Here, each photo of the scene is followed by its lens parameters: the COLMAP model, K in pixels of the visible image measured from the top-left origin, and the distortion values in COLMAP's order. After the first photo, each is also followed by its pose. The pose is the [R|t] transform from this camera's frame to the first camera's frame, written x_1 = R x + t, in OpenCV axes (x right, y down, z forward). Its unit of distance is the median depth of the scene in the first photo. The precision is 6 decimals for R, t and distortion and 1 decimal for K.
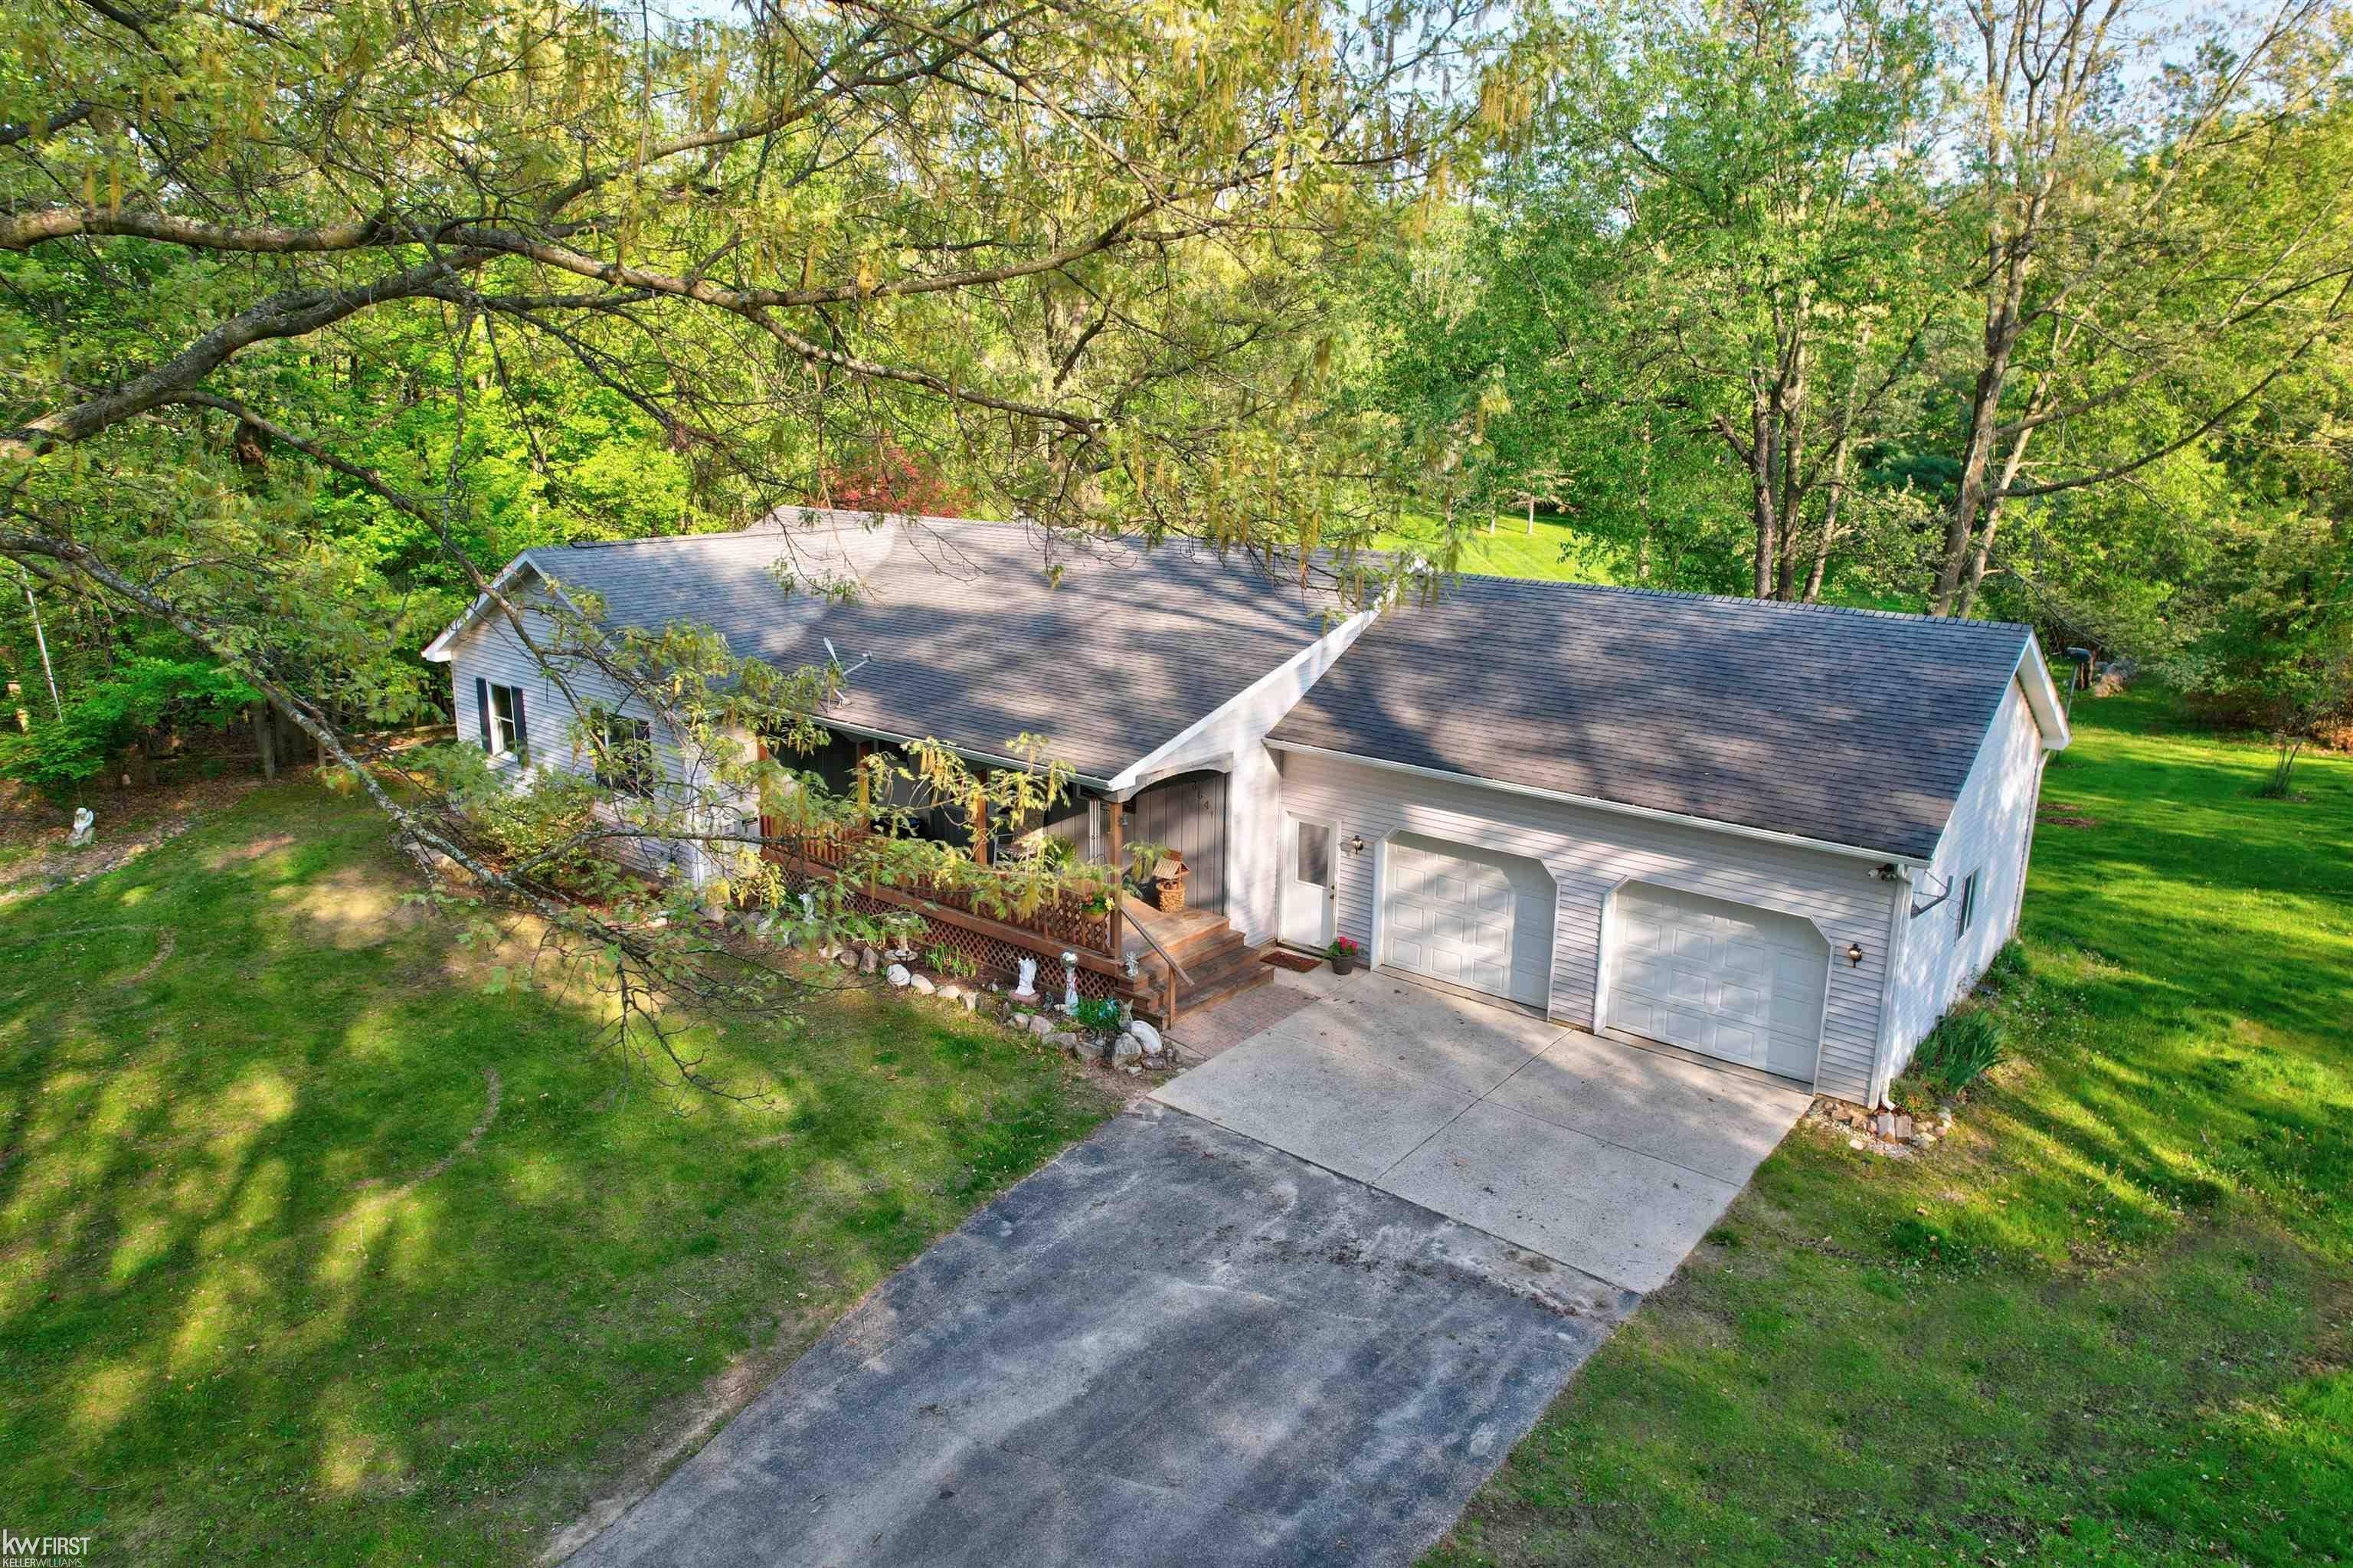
lens RADIAL K [[1475.6, 0, 1176.5], [0, 1475.6, 784.0], [0, 0, 1]] dist [-0.035708, -0.000870]
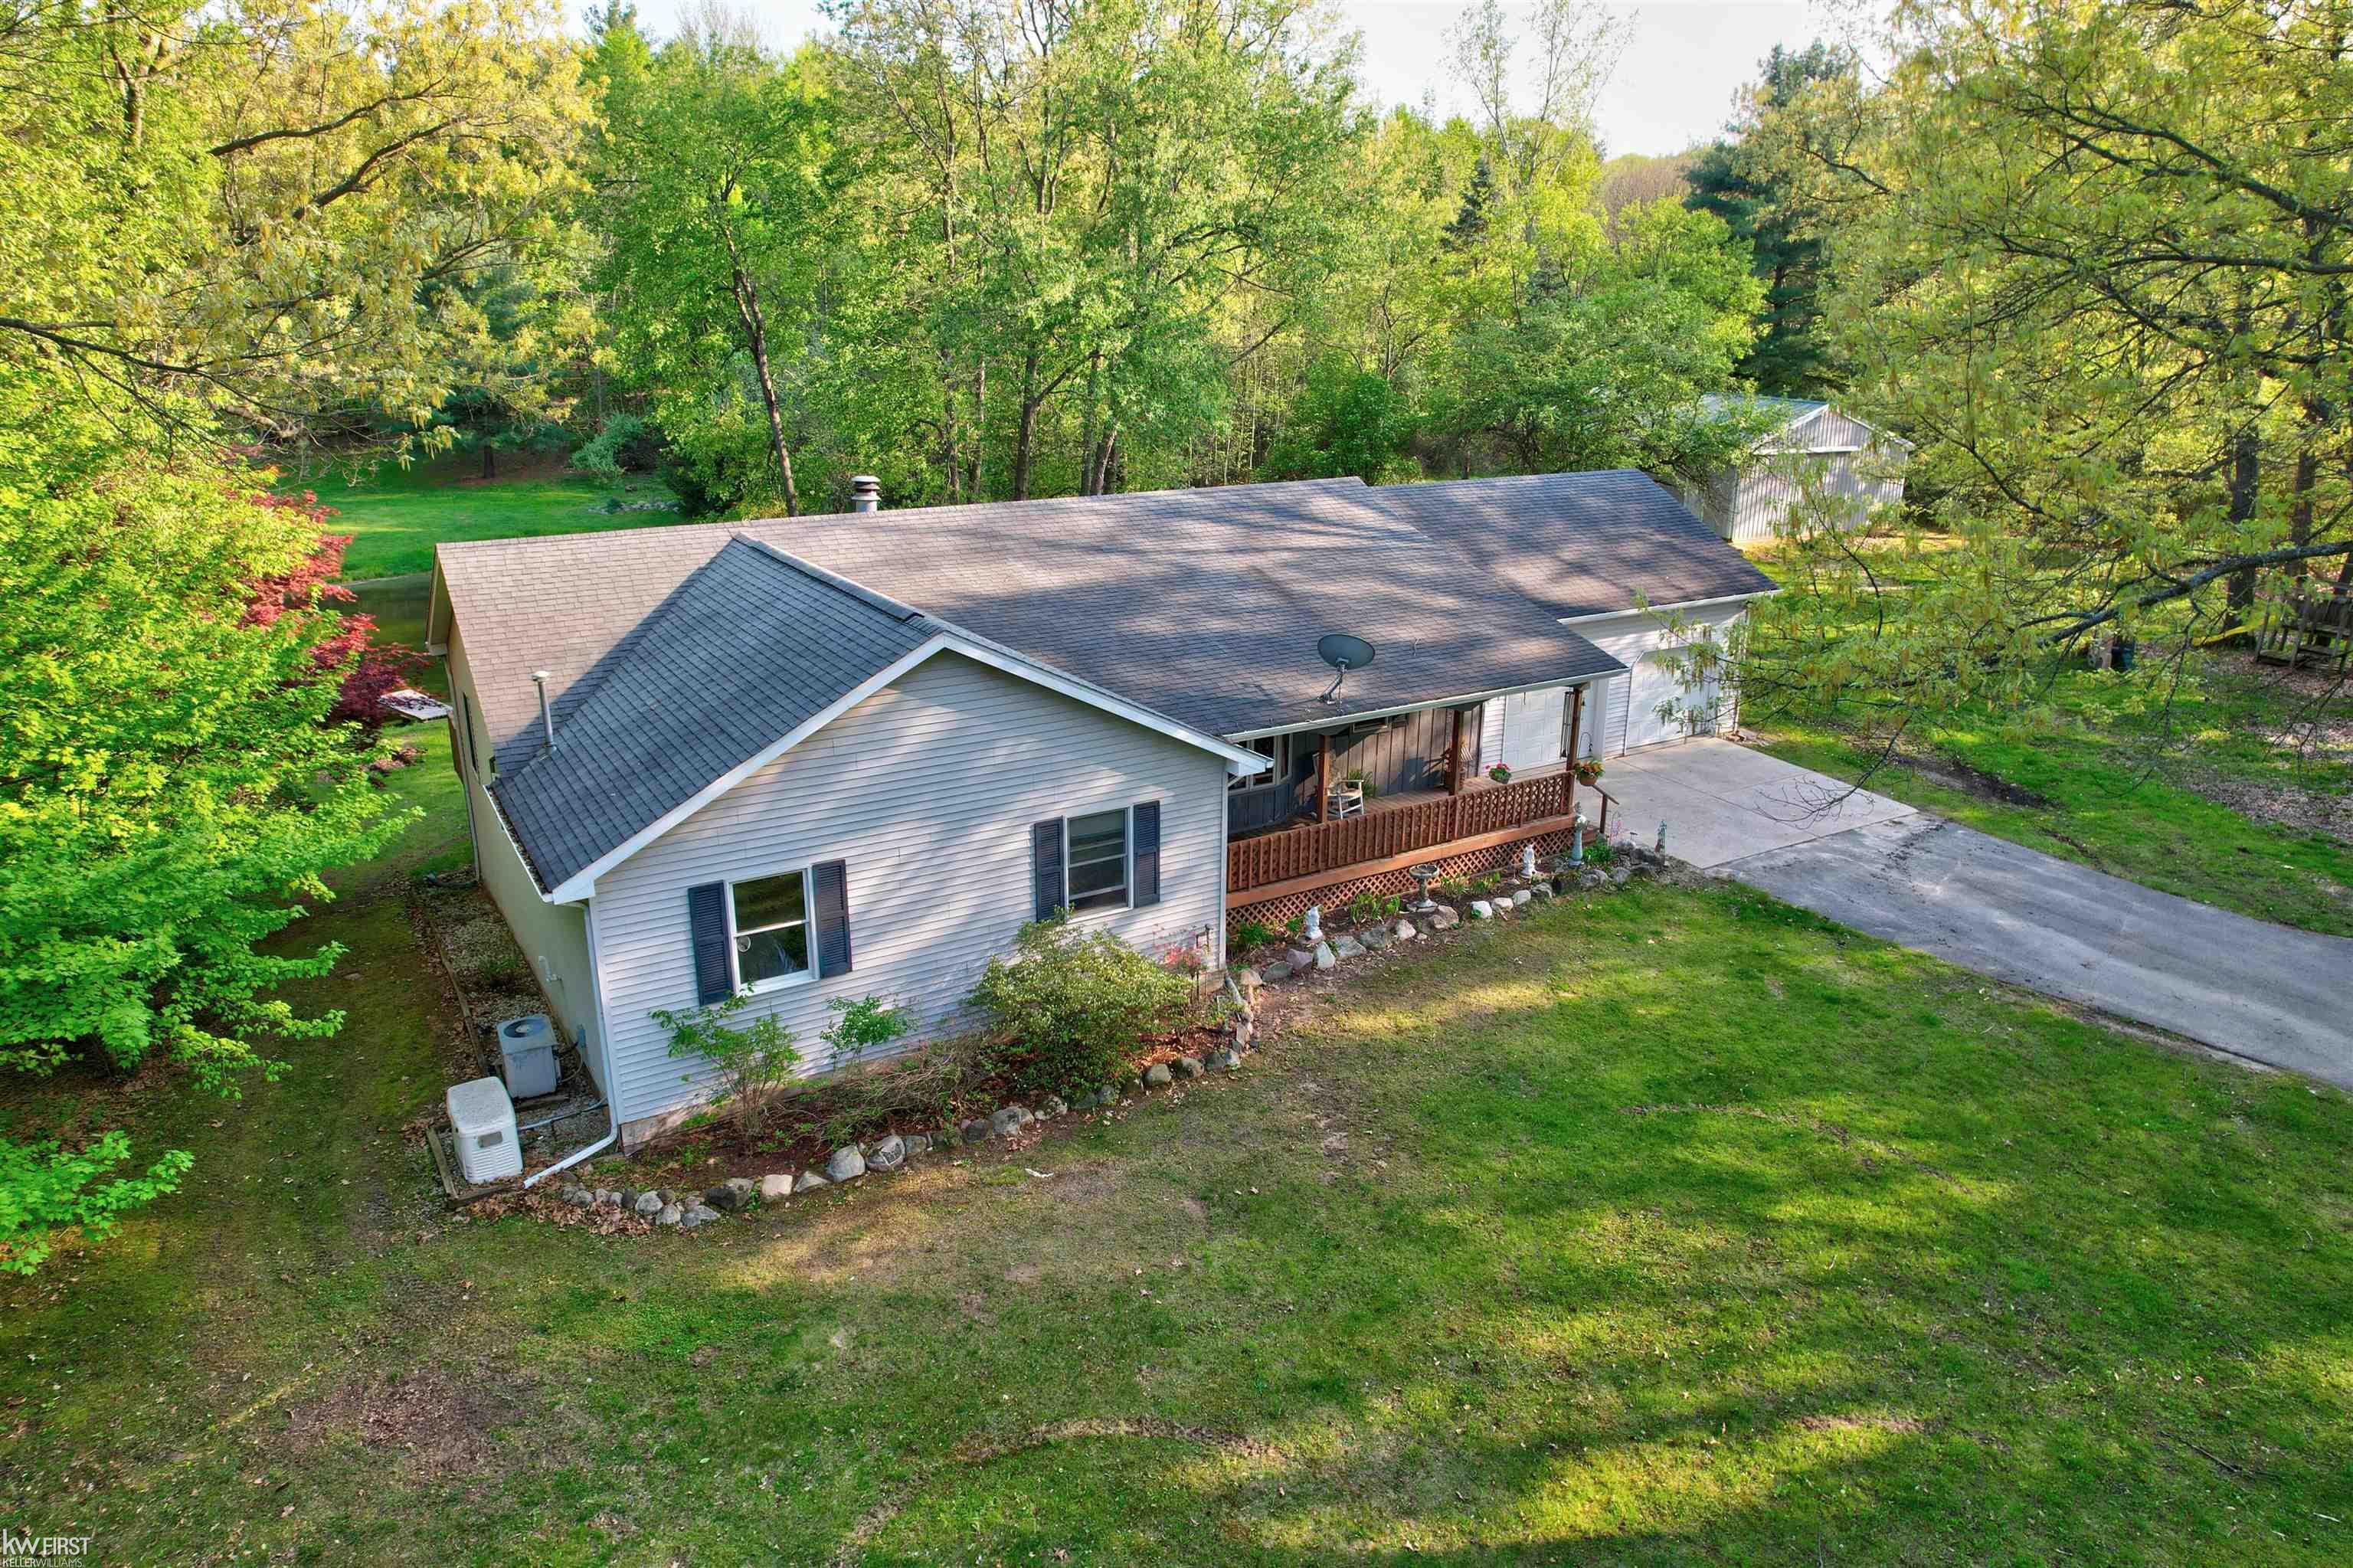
lens RADIAL K [[1475.6, 0, 1176.5], [0, 1475.6, 784.0], [0, 0, 1]] dist [-0.035708, -0.000870]
pose [[0.323080, -0.282300, 0.903286, -1.644647], [0.254885, 0.945160, 0.204222, -0.316216], [-0.911402, 0.164254, 0.377316, 1.084597]]
